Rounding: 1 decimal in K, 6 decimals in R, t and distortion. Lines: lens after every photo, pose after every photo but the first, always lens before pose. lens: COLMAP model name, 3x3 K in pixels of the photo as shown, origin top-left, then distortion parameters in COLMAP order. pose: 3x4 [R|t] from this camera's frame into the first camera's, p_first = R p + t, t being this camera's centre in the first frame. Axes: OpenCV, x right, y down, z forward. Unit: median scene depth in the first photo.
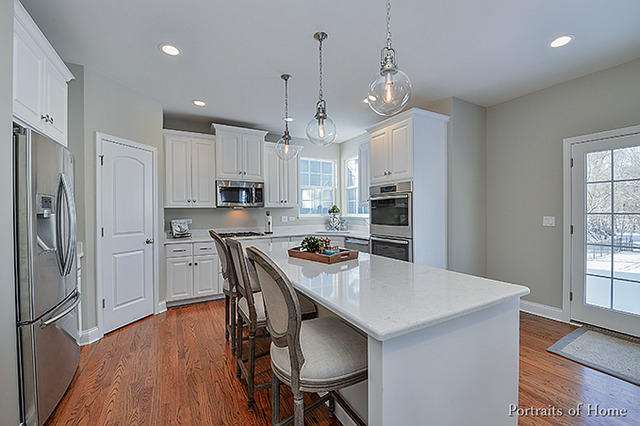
lens RADIAL K [[263.8, 0, 320.0], [0, 263.8, 213.0], [0, 0, 1]] dist [-0.000506, -0.000070]
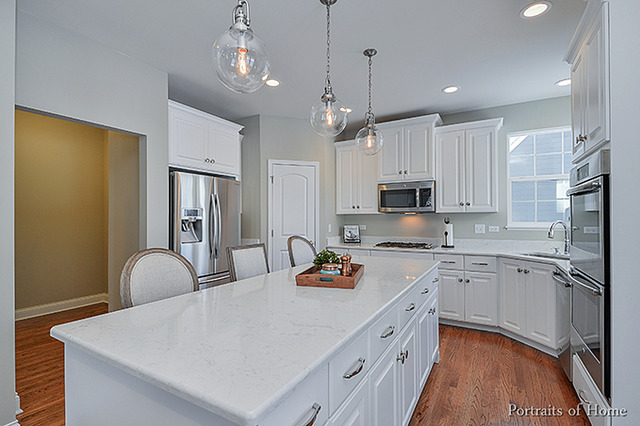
lens RADIAL K [[308.2, 0, 320.0], [0, 308.2, 213.0], [0, 0, 1]] dist [0.096442, -0.000050]
pose [[0.521080, -0.010768, -0.853440, 0.426854], [-0.006211, 0.999846, -0.016408, -0.003415], [0.853485, 0.013850, 0.520933, 0.256068]]
